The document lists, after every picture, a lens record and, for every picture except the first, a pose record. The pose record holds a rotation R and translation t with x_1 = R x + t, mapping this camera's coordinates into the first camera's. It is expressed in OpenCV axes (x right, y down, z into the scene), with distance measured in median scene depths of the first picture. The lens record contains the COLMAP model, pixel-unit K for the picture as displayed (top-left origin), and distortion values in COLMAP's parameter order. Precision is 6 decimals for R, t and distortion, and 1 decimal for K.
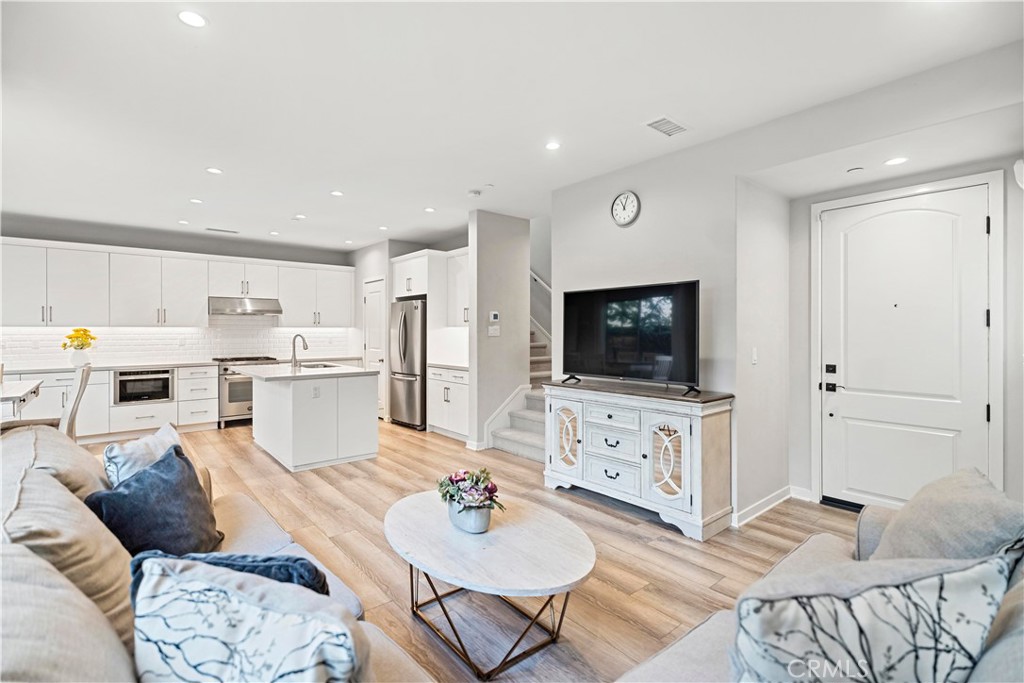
lens RADIAL K [[462.8, 0, 504.0], [0, 462.8, 331.8], [0, 0, 1]] dist [0.005039, 0.001131]
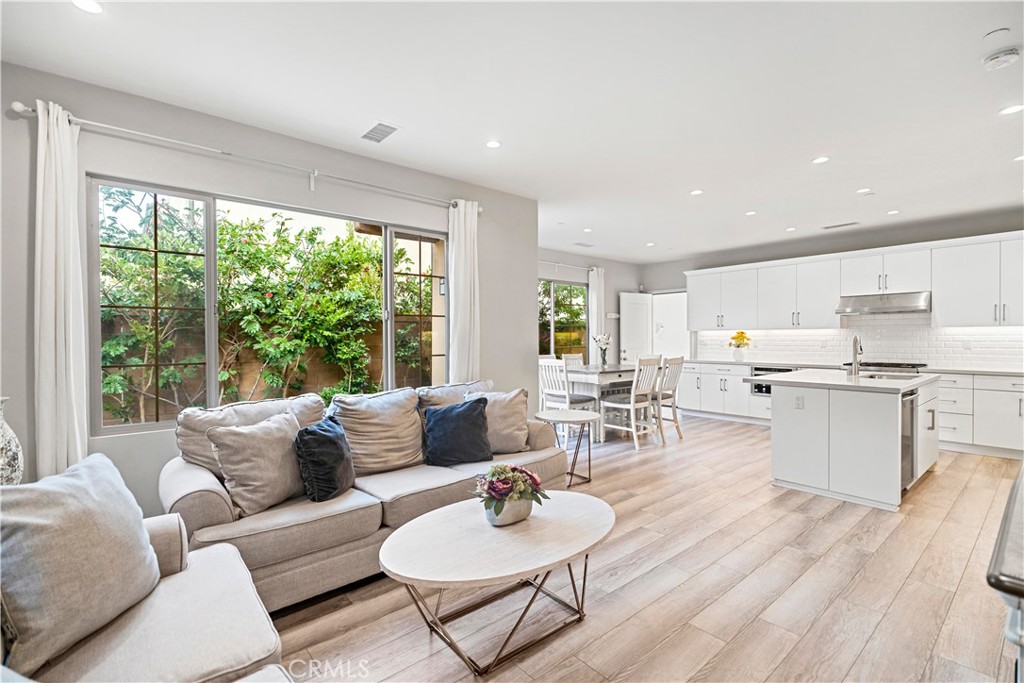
lens RADIAL K [[462.8, 0, 510.4], [0, 462.8, 337.9], [0, 0, 1]] dist [0.005039, 0.001131]
pose [[0.006385, 0.003040, -0.999975, 0.340580], [0.002328, 0.999993, 0.003055, 0.005149], [0.999977, -0.002348, 0.006378, 0.346415]]
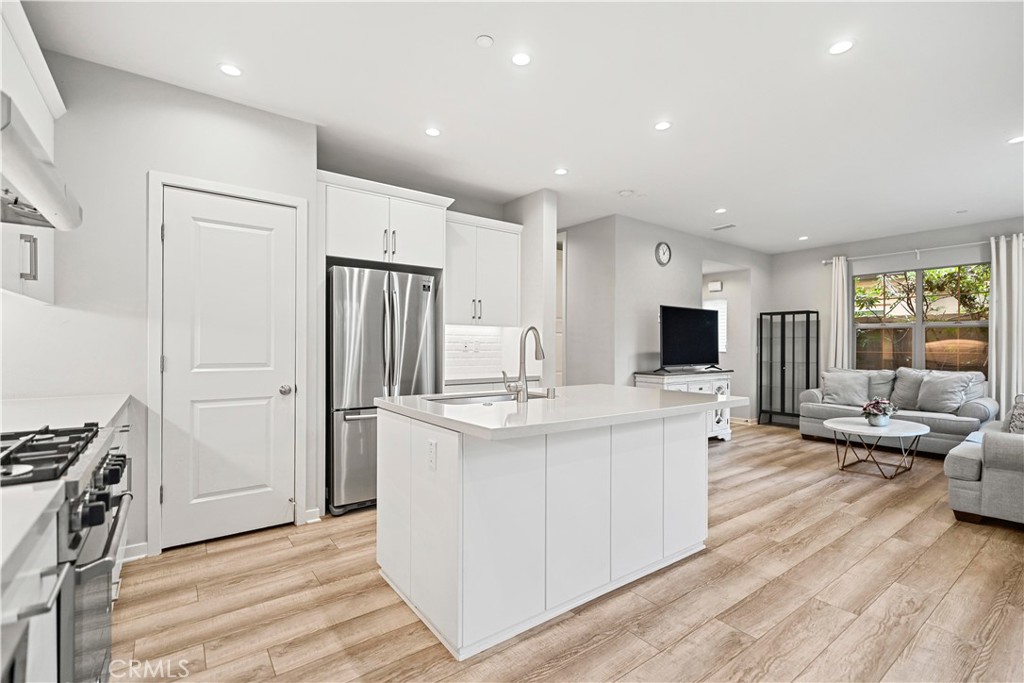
lens RADIAL K [[462.8, 0, 510.3], [0, 462.8, 344.0], [0, 0, 1]] dist [0.005039, 0.001131]
pose [[0.054530, 0.003900, 0.998505, -0.810244], [-0.005265, 0.999980, -0.003618, 0.021464], [-0.998498, -0.005060, 0.054549, 0.905143]]
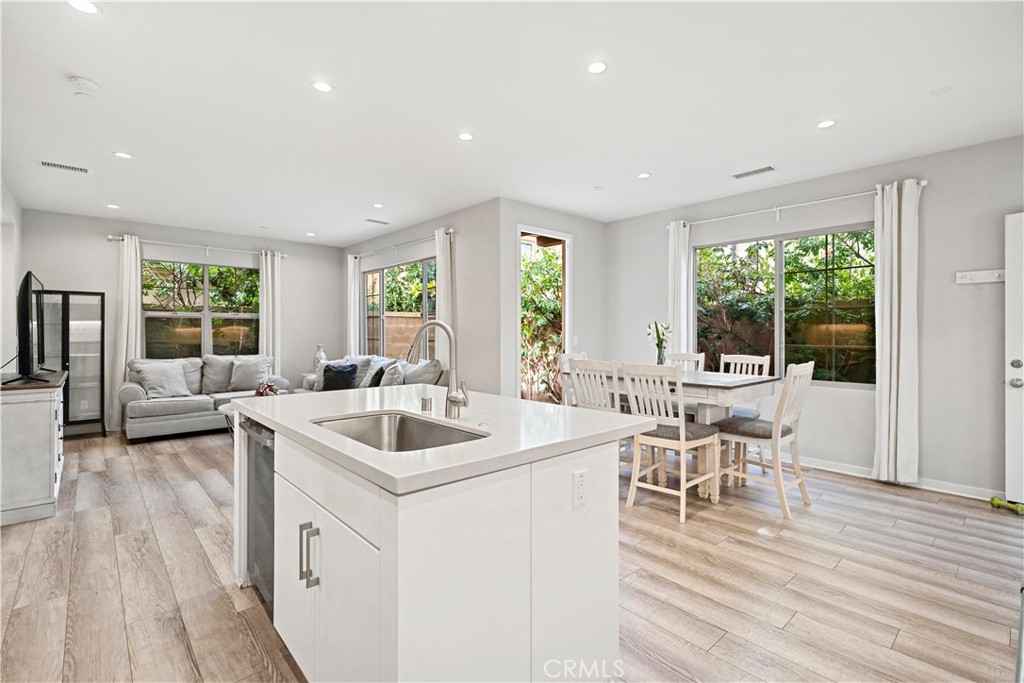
lens RADIAL K [[462.8, 0, 513.4], [0, 462.8, 342.4], [0, 0, 1]] dist [0.005039, 0.001131]
pose [[-0.998959, 0.001706, -0.045595, -0.440554], [0.000655, 0.999734, 0.023061, 0.011538], [0.045623, 0.023008, -0.998694, 1.218901]]
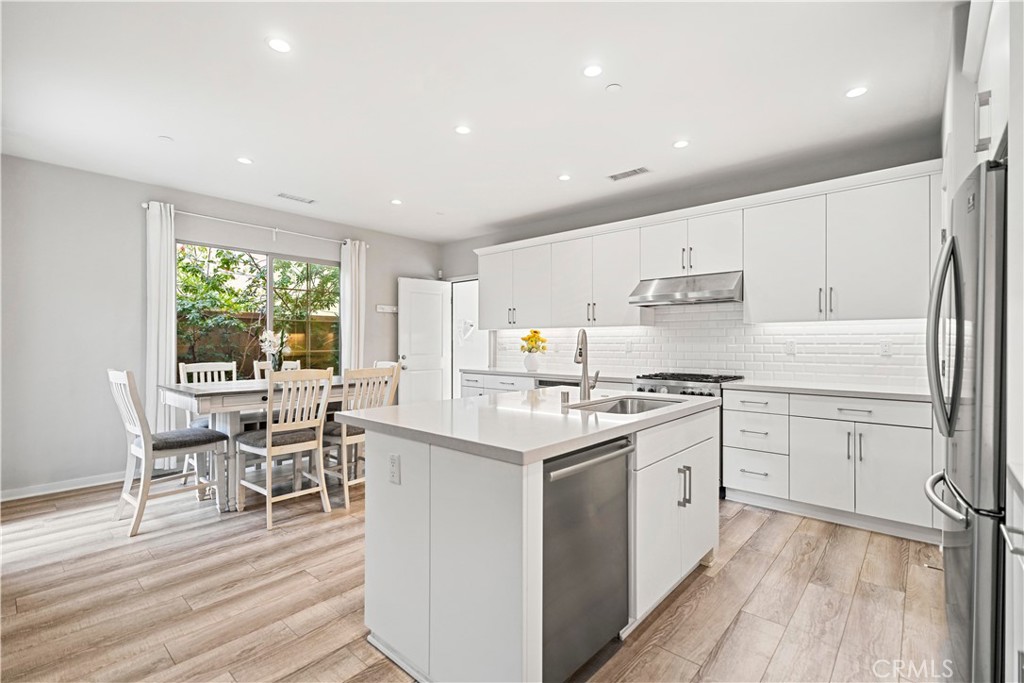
lens RADIAL K [[462.8, 0, 509.0], [0, 462.8, 338.6], [0, 0, 1]] dist [0.005039, 0.001131]
pose [[0.142348, -0.007442, -0.989789, -0.000678], [-0.004142, 0.999959, -0.008114, 0.016460], [0.989808, 0.005255, 0.142311, 0.784188]]
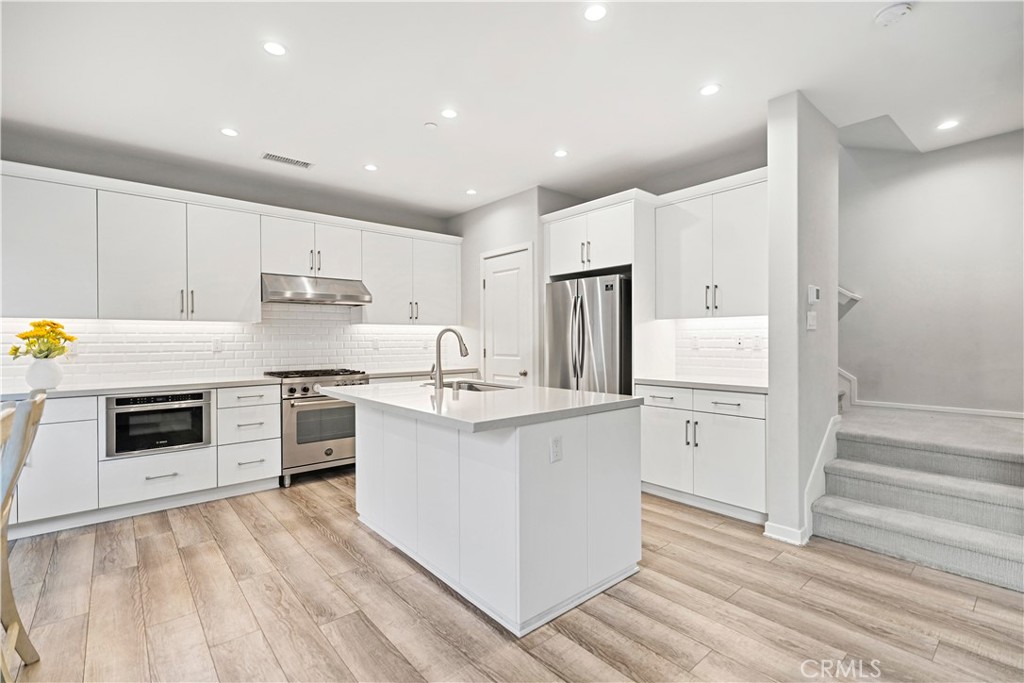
lens RADIAL K [[462.8, 0, 513.7], [0, 462.8, 339.6], [0, 0, 1]] dist [0.005039, 0.001131]
pose [[0.999828, -0.004476, 0.017972, -0.343517], [0.004500, 0.999989, -0.001292, 0.017530], [-0.017966, 0.001373, 0.999838, 0.413134]]
